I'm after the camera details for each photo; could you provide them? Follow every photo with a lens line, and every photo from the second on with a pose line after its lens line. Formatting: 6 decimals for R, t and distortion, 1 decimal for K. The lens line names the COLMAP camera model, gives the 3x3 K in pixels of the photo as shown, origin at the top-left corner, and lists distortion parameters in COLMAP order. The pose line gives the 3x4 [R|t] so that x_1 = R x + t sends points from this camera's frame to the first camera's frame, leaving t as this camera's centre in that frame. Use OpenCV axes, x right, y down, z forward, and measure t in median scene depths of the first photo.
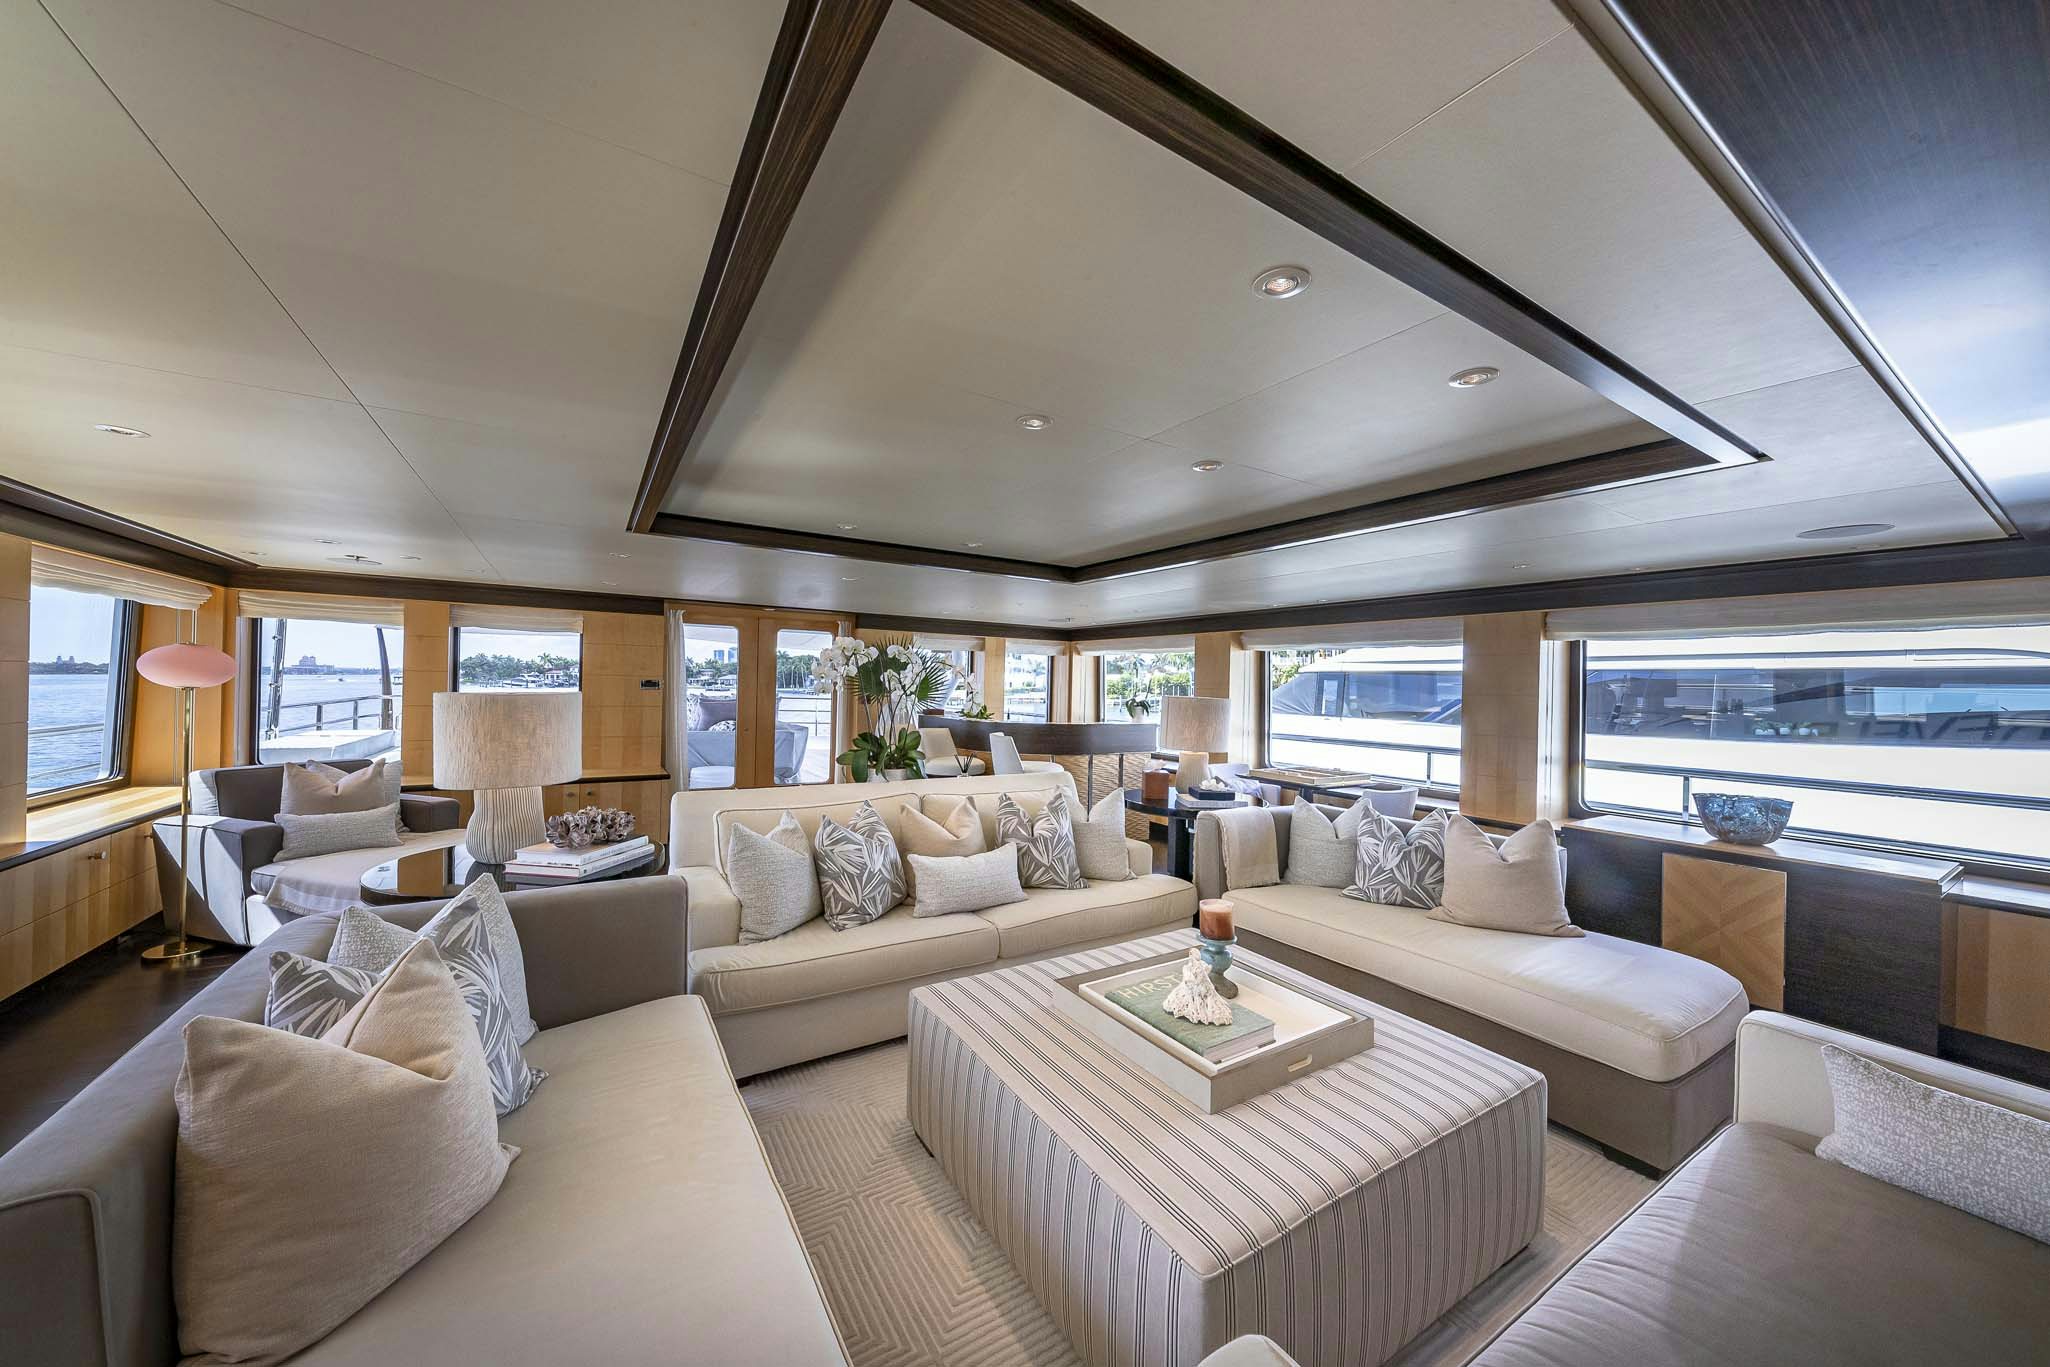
lens RADIAL K [[709.6, 0, 1018.2], [0, 709.6, 678.4], [0, 0, 1]] dist [-0.001387, -0.000094]
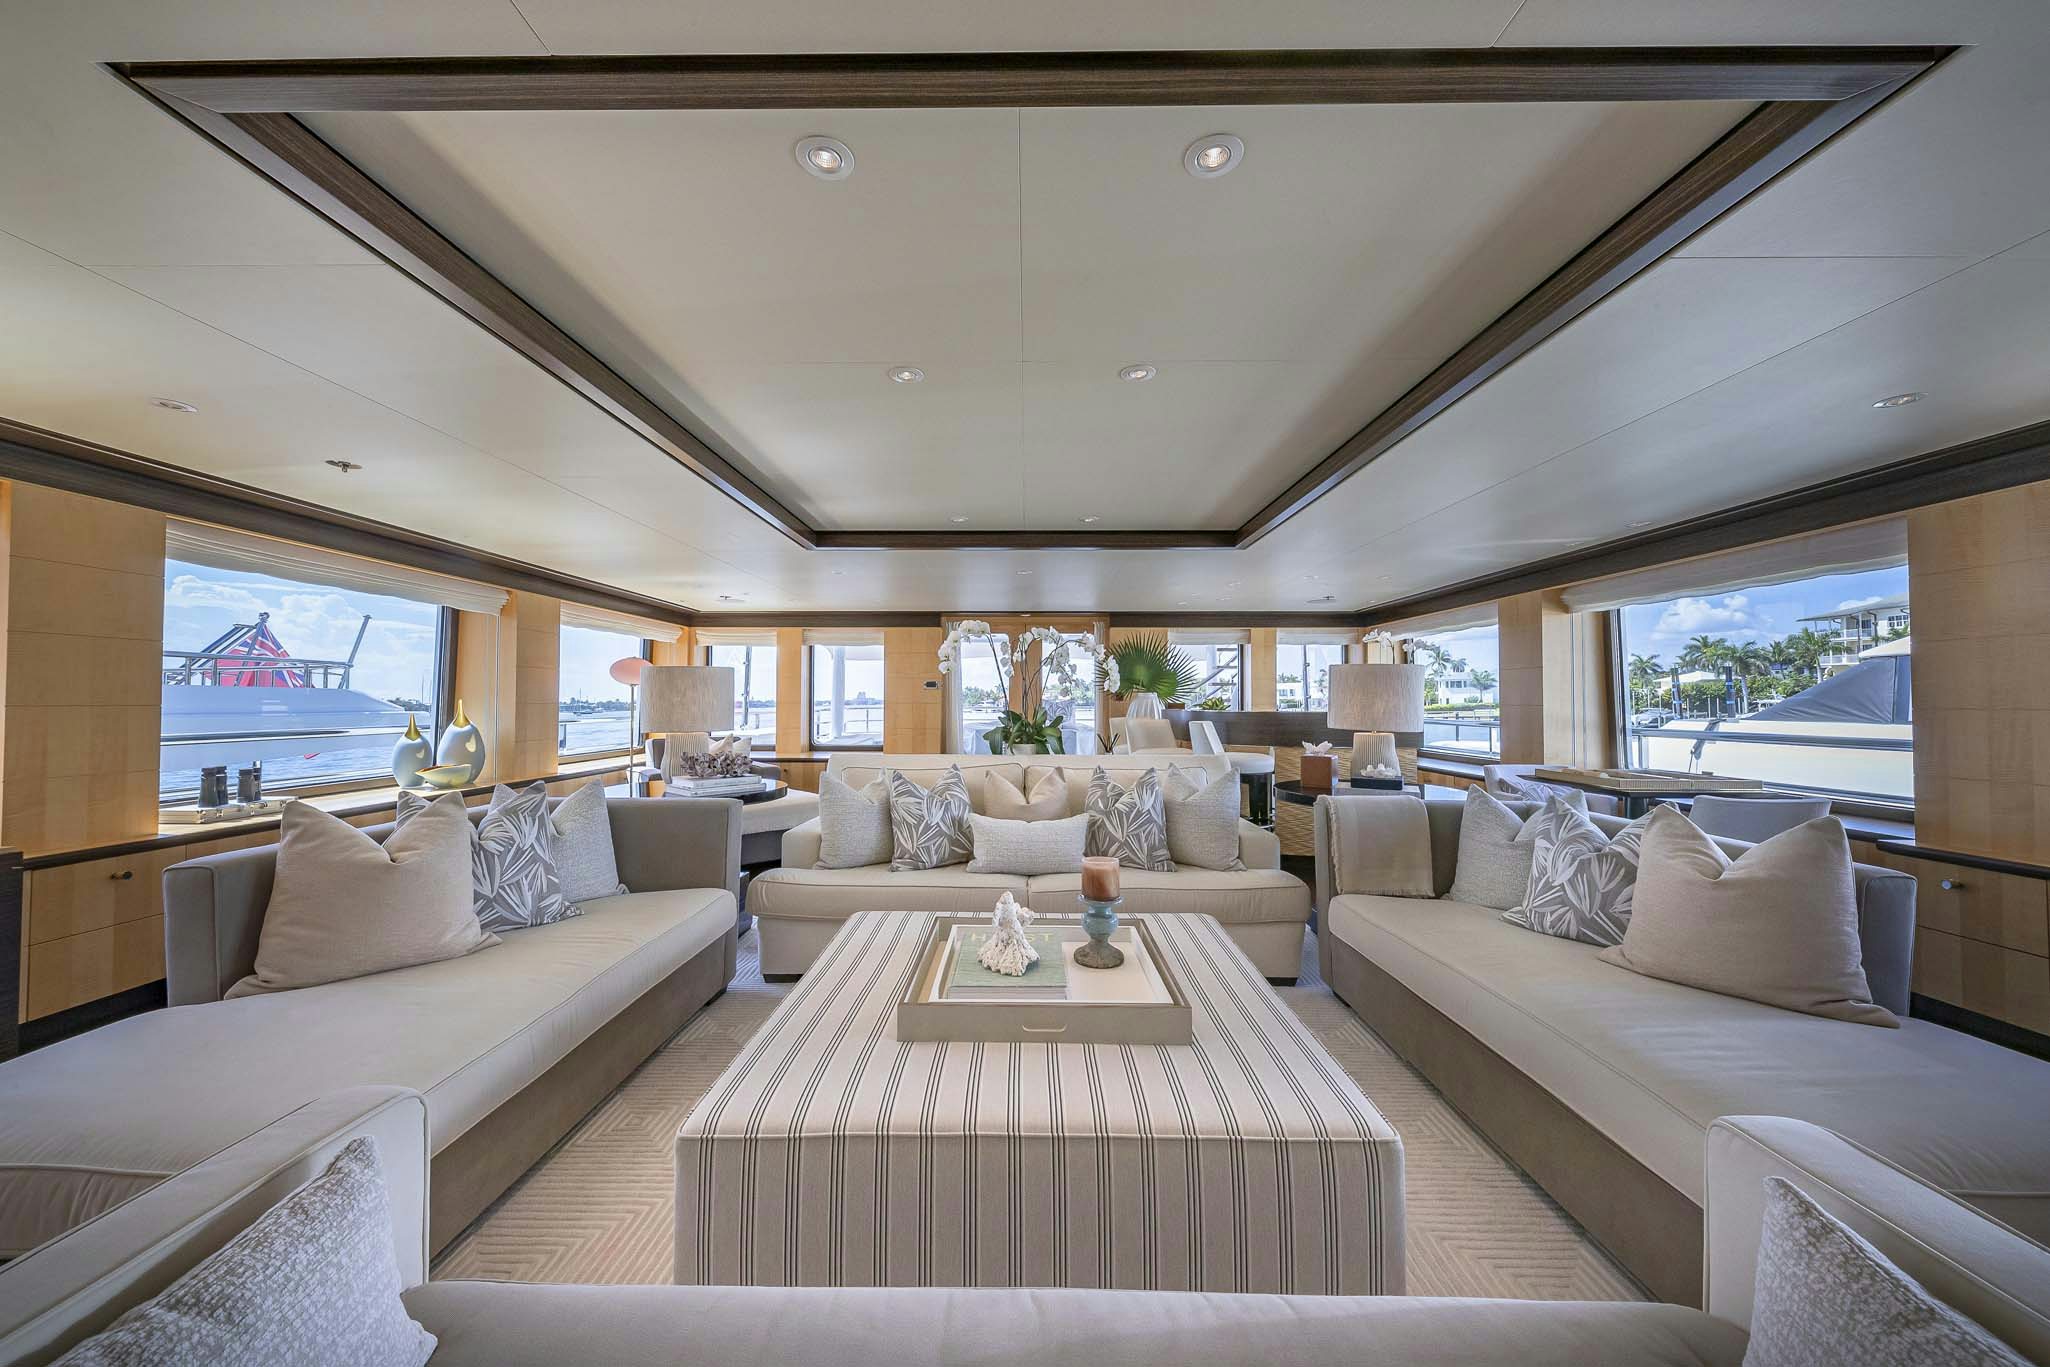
lens RADIAL K [[709.6, 0, 1018.4], [0, 709.6, 683.9], [0, 0, 1]] dist [-0.001387, -0.000094]
pose [[0.841353, -0.034193, -0.539403, 0.435055], [0.021314, 0.999320, -0.030102, 0.080453], [0.540066, 0.013829, 0.841509, 0.133840]]
